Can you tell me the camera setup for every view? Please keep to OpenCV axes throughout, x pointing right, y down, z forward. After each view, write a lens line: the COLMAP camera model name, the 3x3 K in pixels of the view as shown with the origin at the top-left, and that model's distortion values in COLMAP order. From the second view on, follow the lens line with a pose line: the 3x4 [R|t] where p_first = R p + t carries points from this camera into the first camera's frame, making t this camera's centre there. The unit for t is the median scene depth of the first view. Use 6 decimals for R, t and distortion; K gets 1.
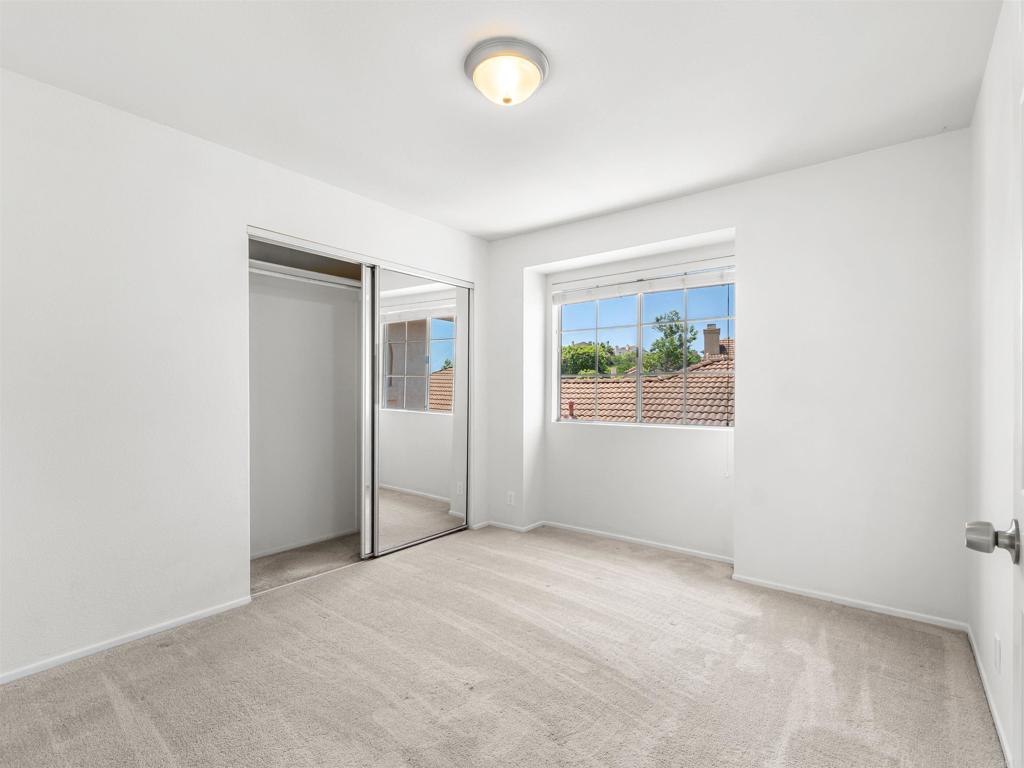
lens RADIAL K [[487.9, 0, 514.7], [0, 487.9, 385.4], [0, 0, 1]] dist [-0.002617, -0.000309]
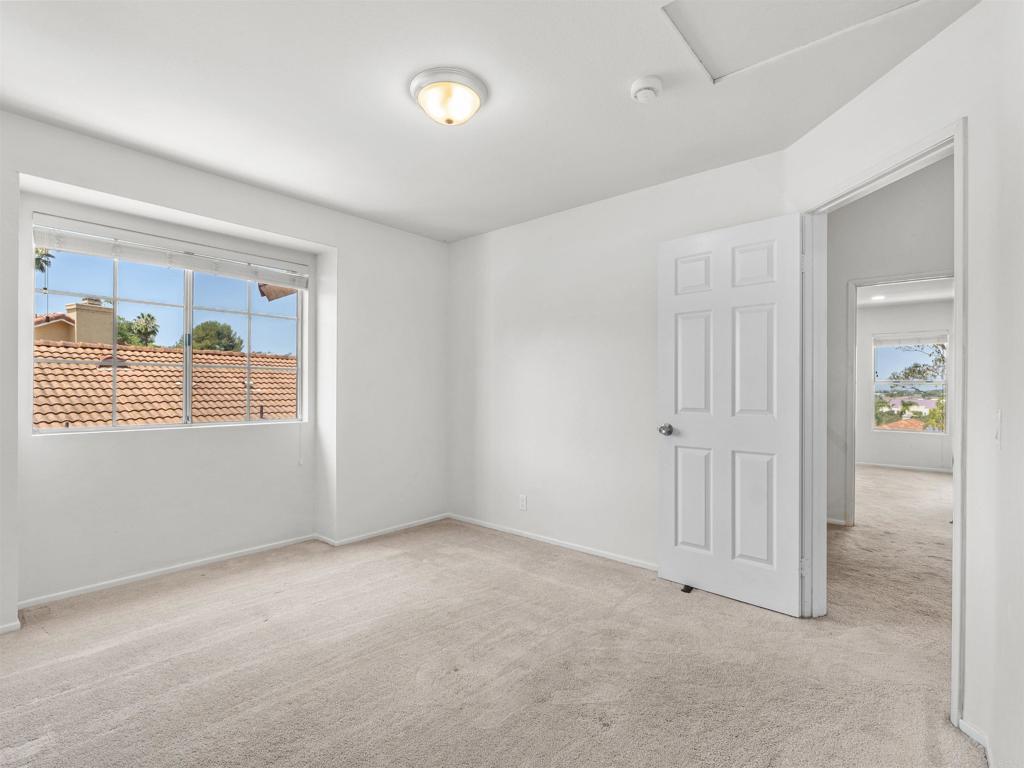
lens RADIAL K [[487.9, 0, 514.7], [0, 487.9, 385.4], [0, 0, 1]] dist [-0.002617, -0.000309]
pose [[0.048279, 0.002588, 0.998831, -0.680644], [-0.017878, 0.999839, -0.001726, 0.001665], [-0.998674, -0.017773, 0.048318, 0.493079]]
